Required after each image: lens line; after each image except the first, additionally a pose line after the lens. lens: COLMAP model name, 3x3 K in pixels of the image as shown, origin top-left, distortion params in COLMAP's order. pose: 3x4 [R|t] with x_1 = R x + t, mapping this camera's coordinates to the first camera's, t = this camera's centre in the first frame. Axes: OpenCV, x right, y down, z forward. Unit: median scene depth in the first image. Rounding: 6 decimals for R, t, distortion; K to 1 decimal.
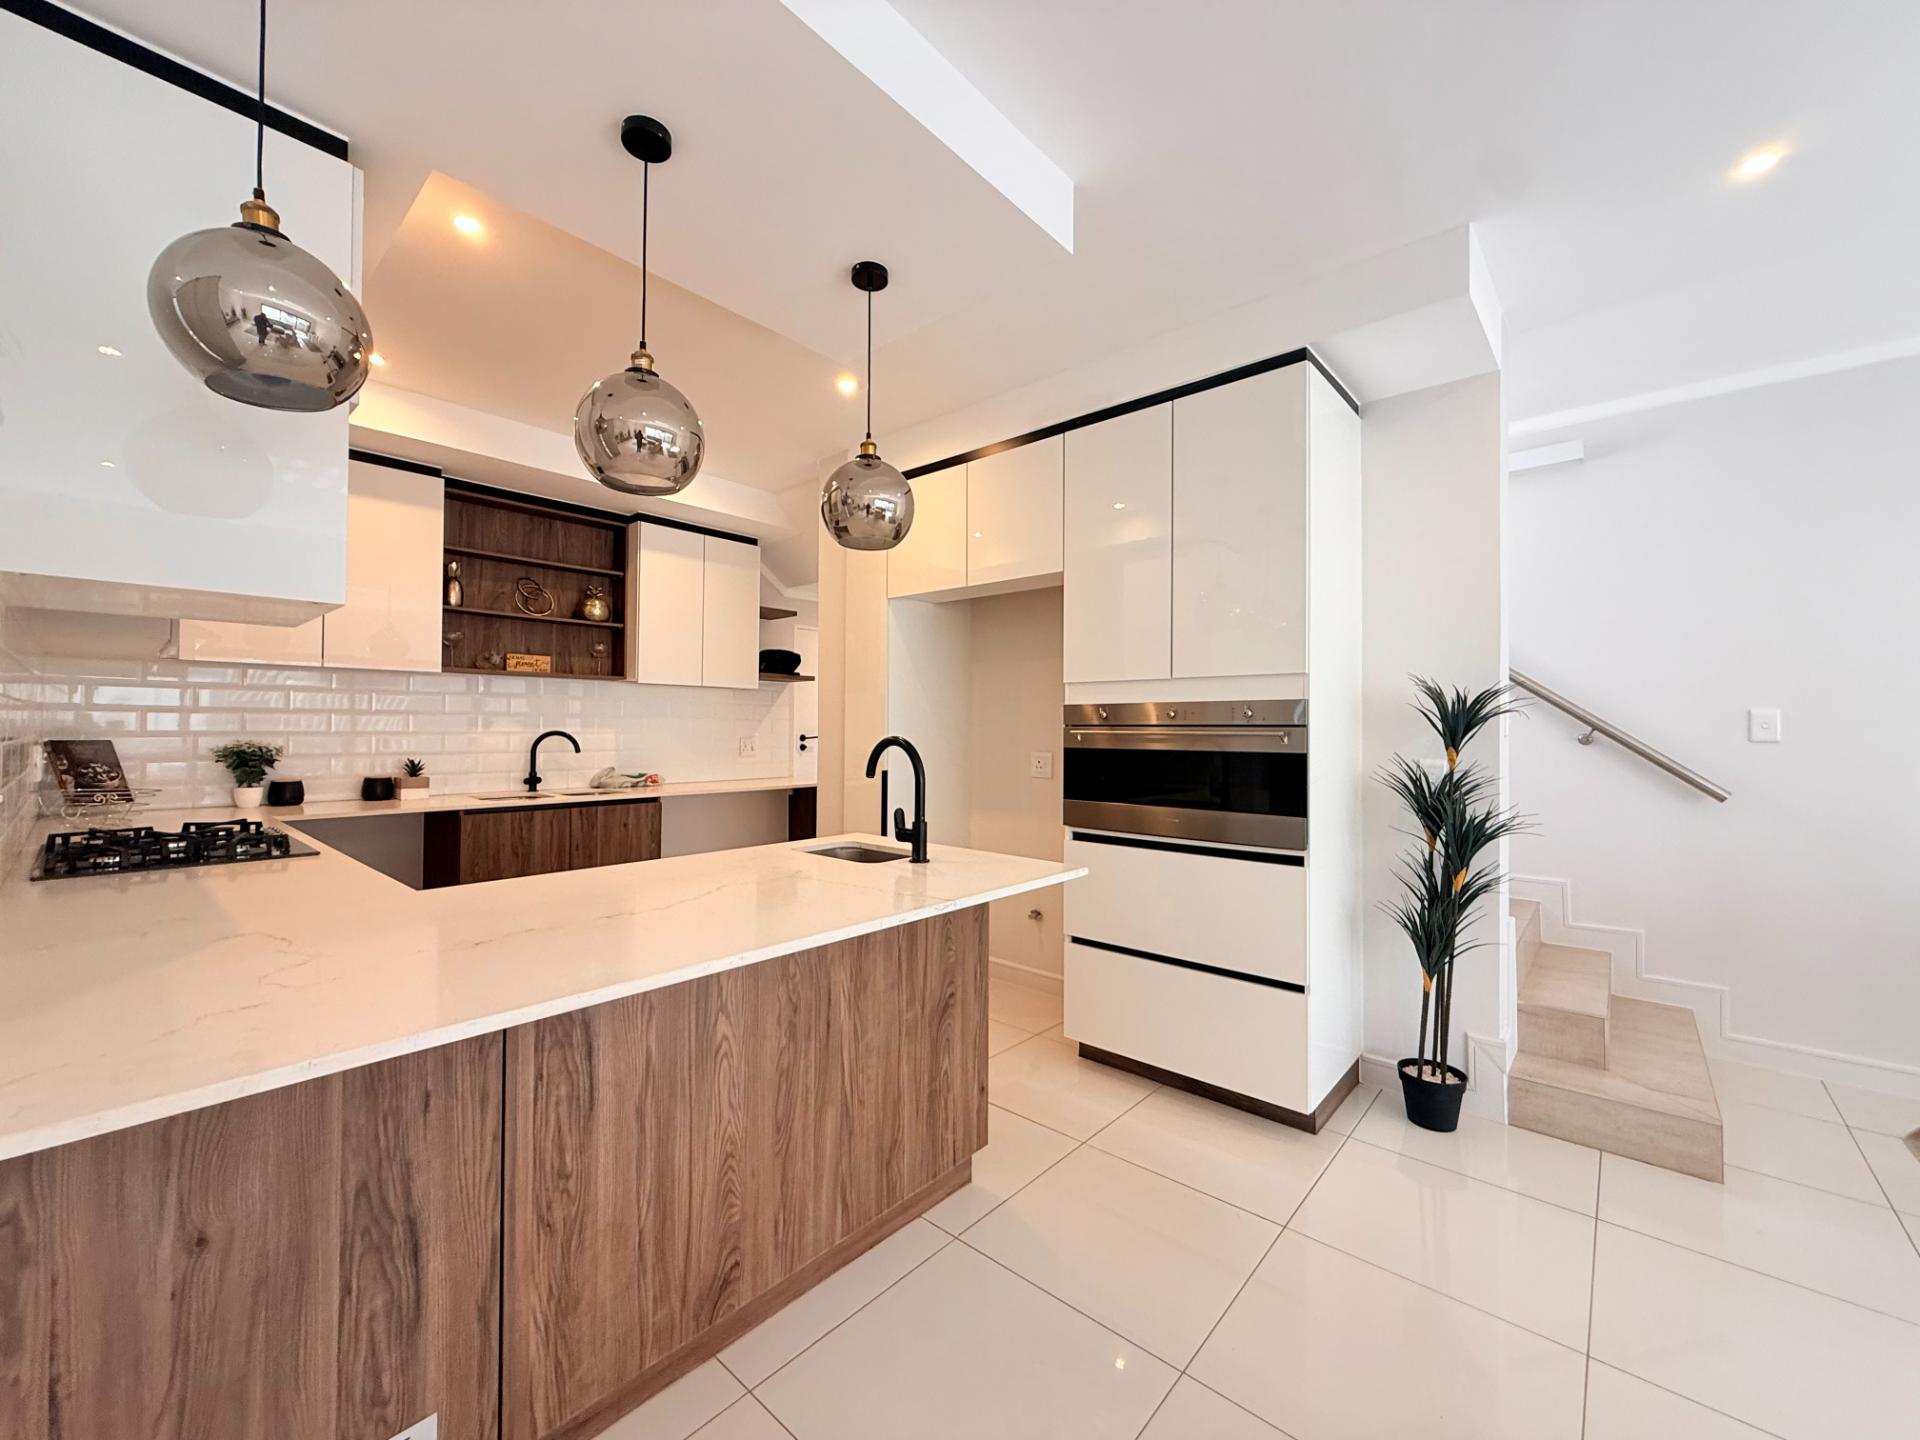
lens RADIAL K [[763.5, 0, 954.3], [0, 763.5, 719.4], [0, 0, 1]] dist [-0.000185, 0.000286]
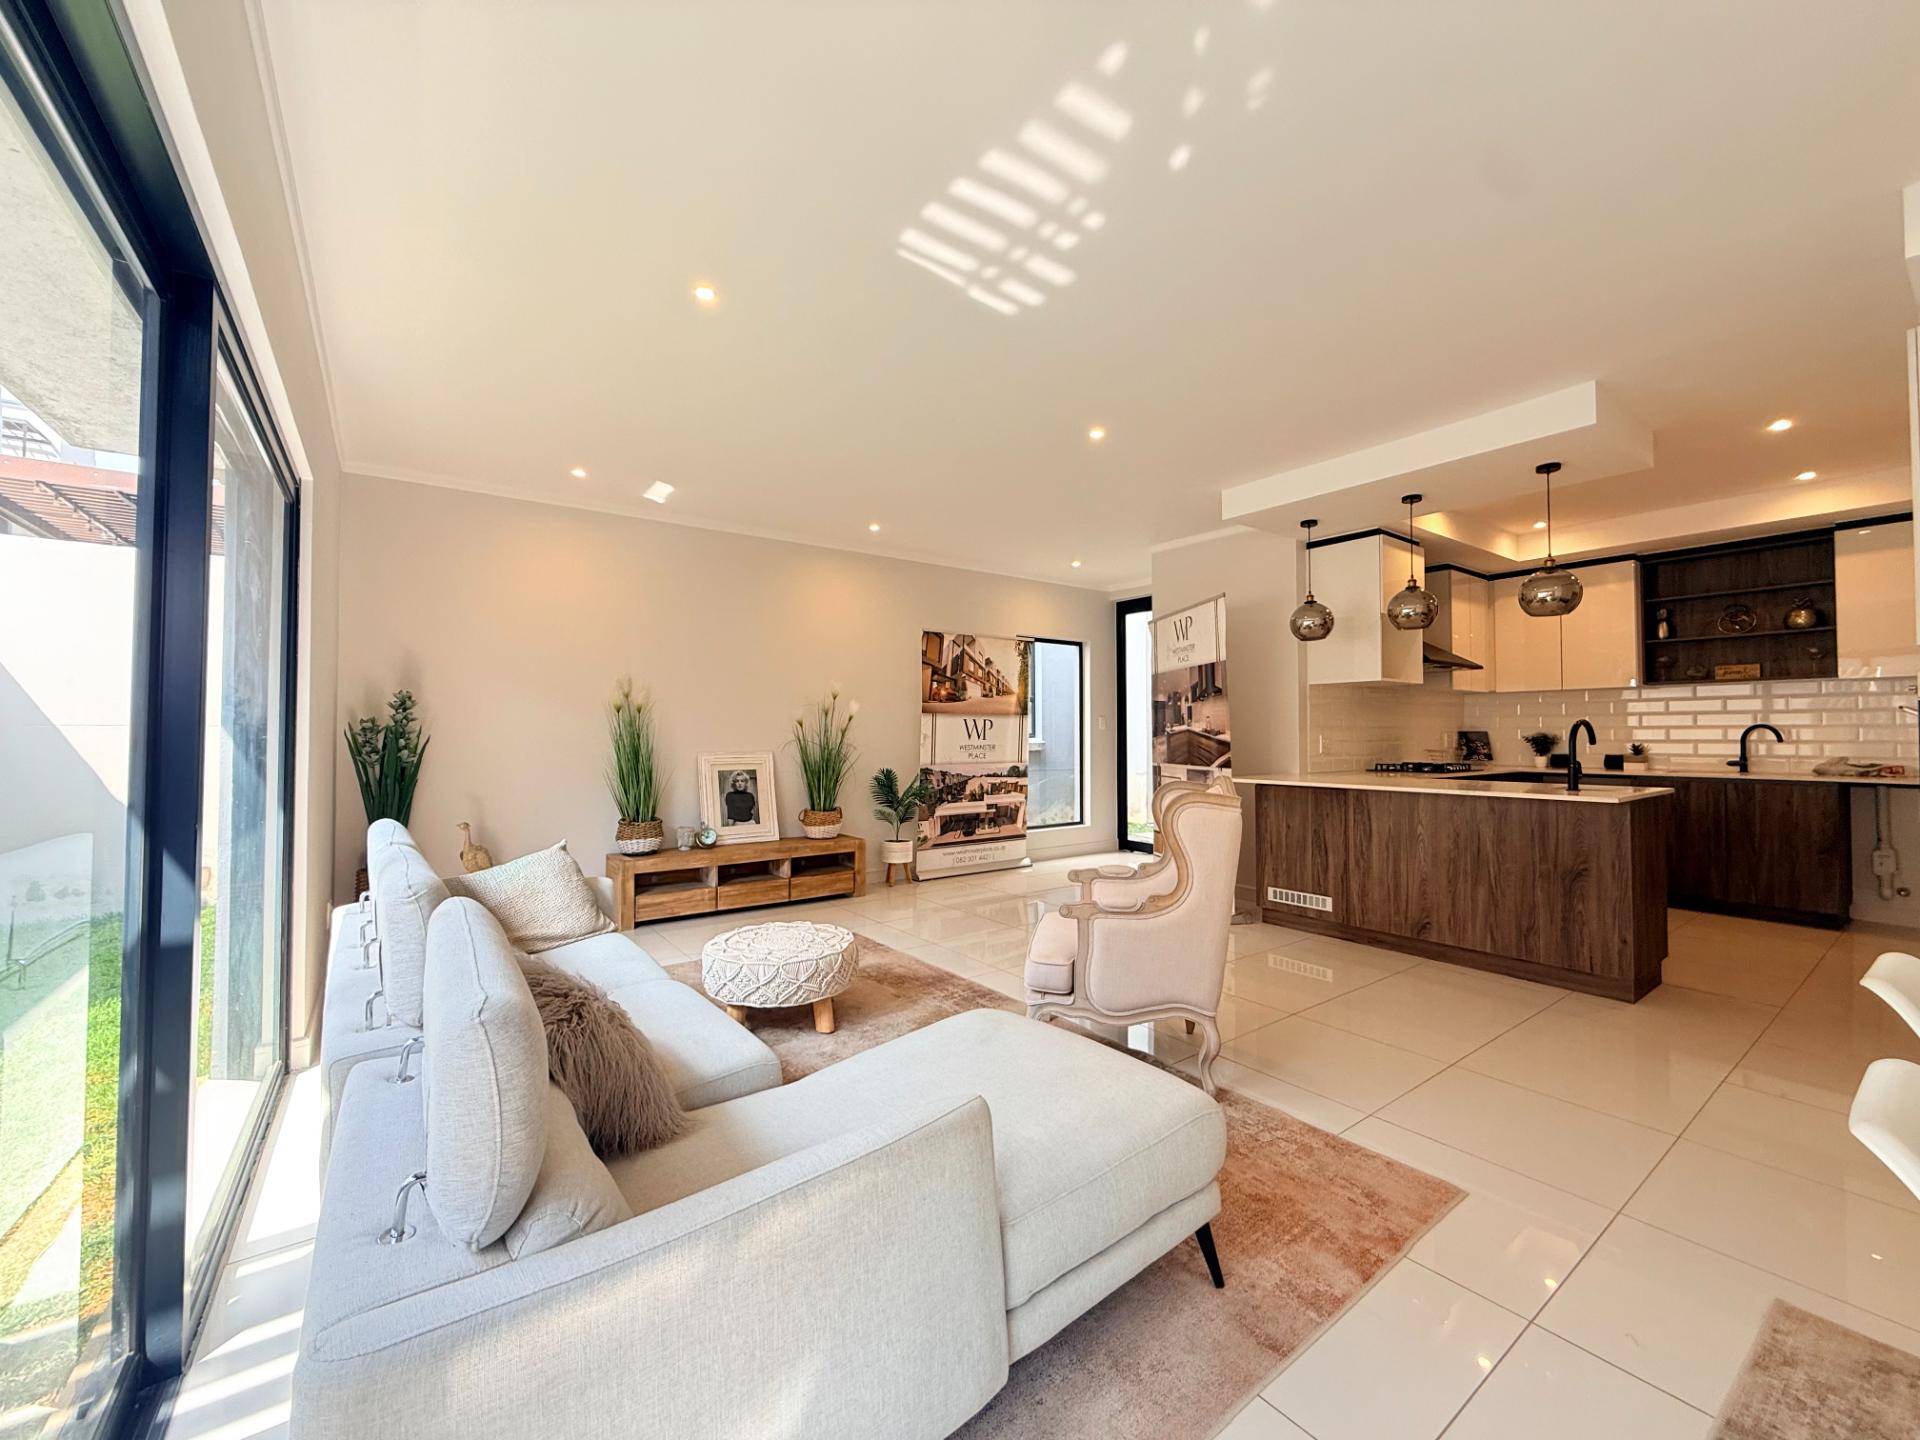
lens RADIAL K [[763.5, 0, 954.8], [0, 763.5, 718.4], [0, 0, 1]] dist [-0.000185, 0.000286]
pose [[-0.218279, -0.028276, -0.975477, 1.925059], [0.012237, 0.999422, -0.031708, 0.058318], [0.975810, -0.018859, -0.217807, 0.002400]]
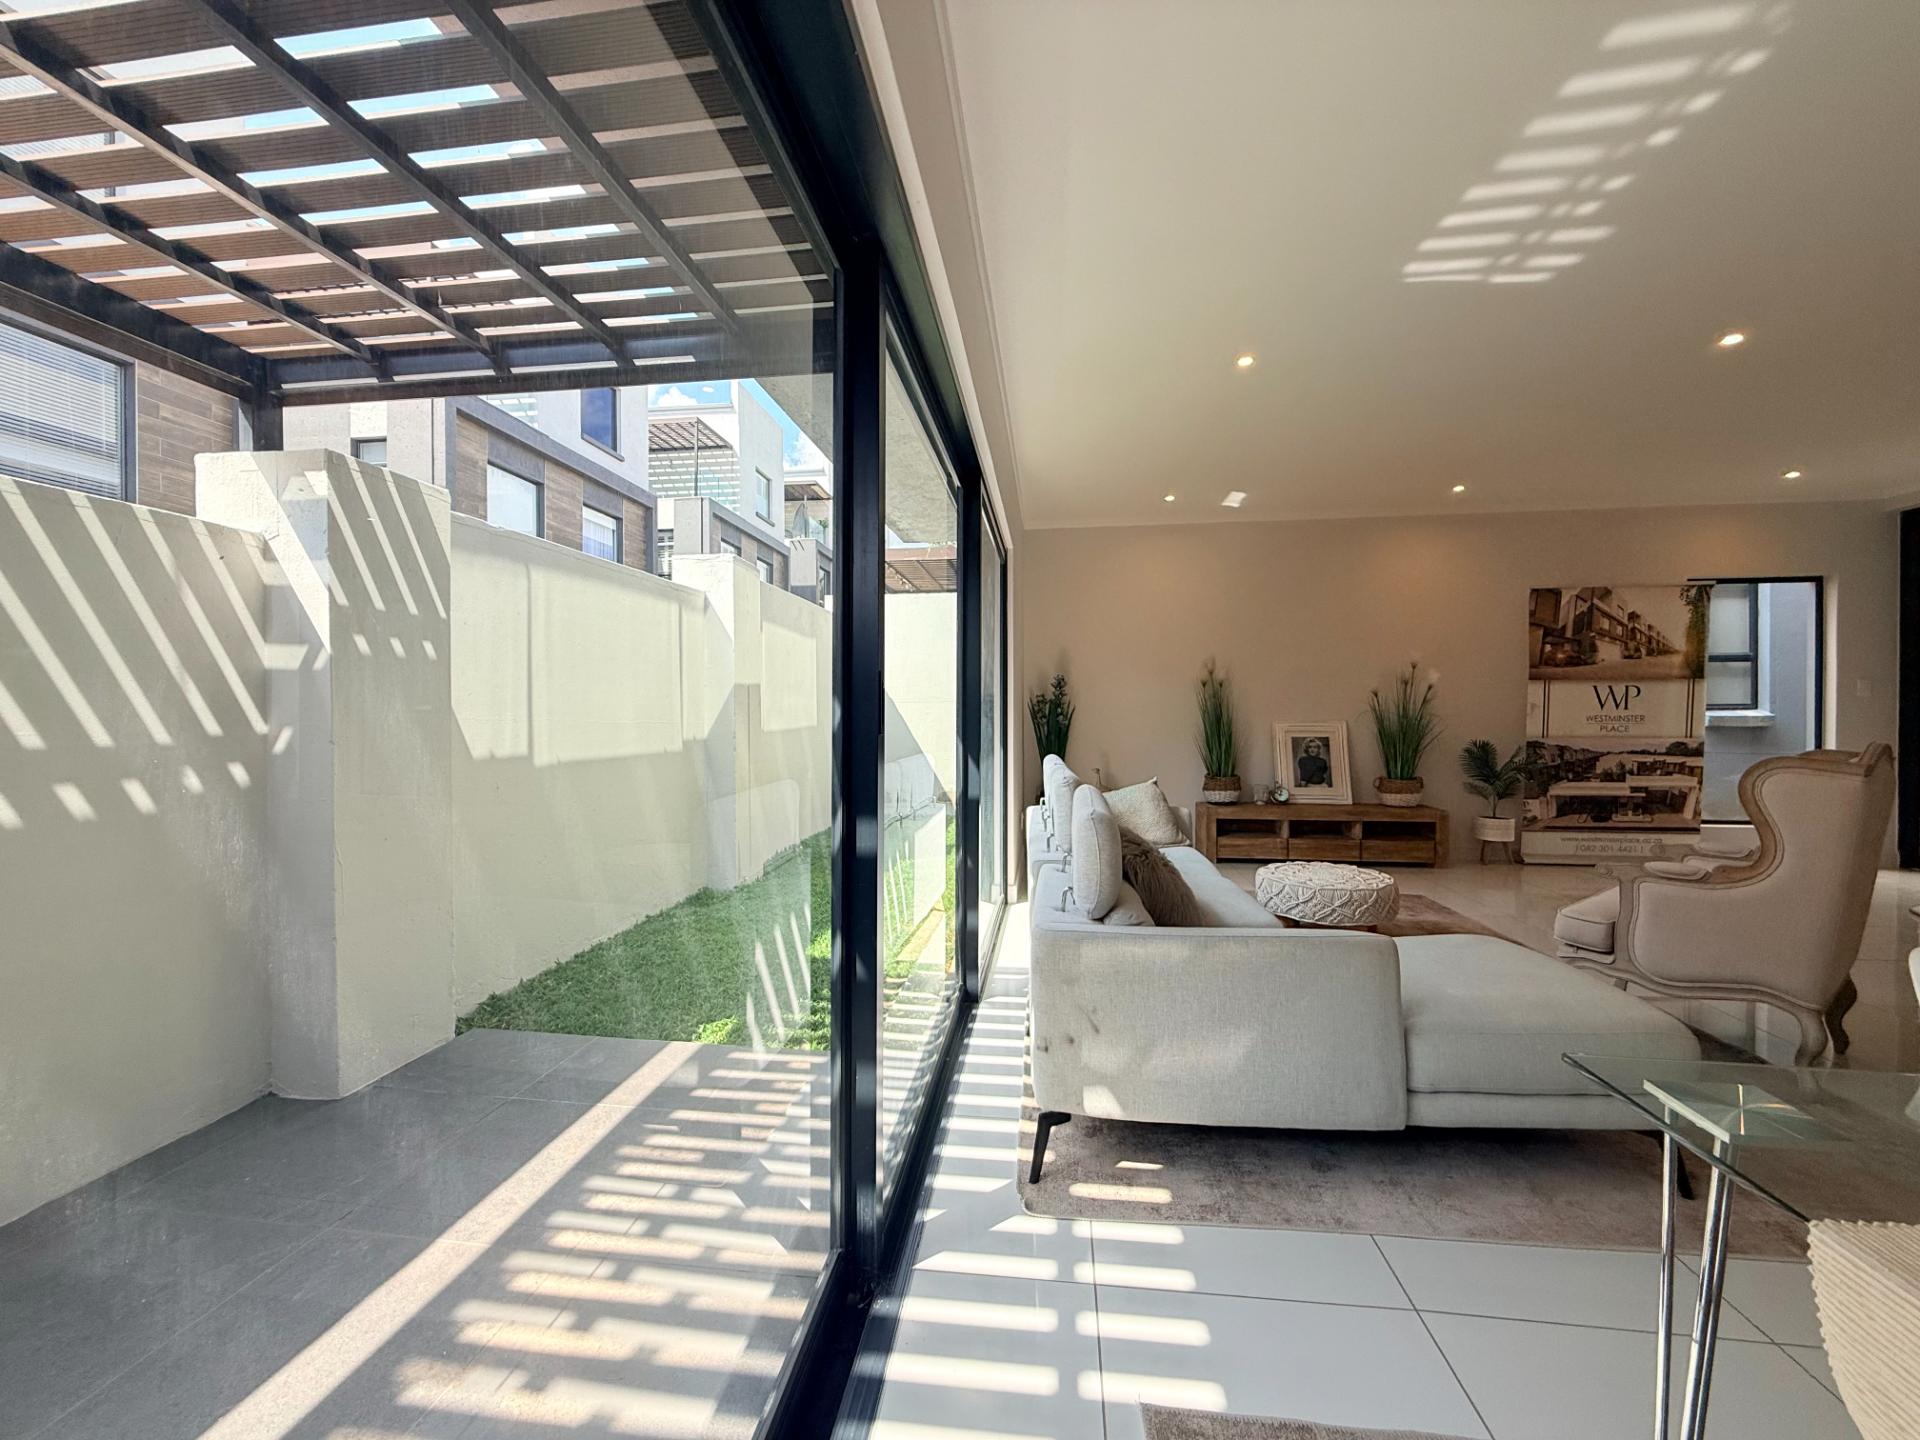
lens RADIAL K [[763.5, 0, 954.2], [0, 763.5, 718.9], [0, 0, 1]] dist [-0.000185, 0.000286]
pose [[-0.831693, -0.000990, -0.555235, 2.232024], [0.003893, 0.999963, -0.007616, 0.091514], [0.555222, -0.008496, -0.831659, 0.343564]]
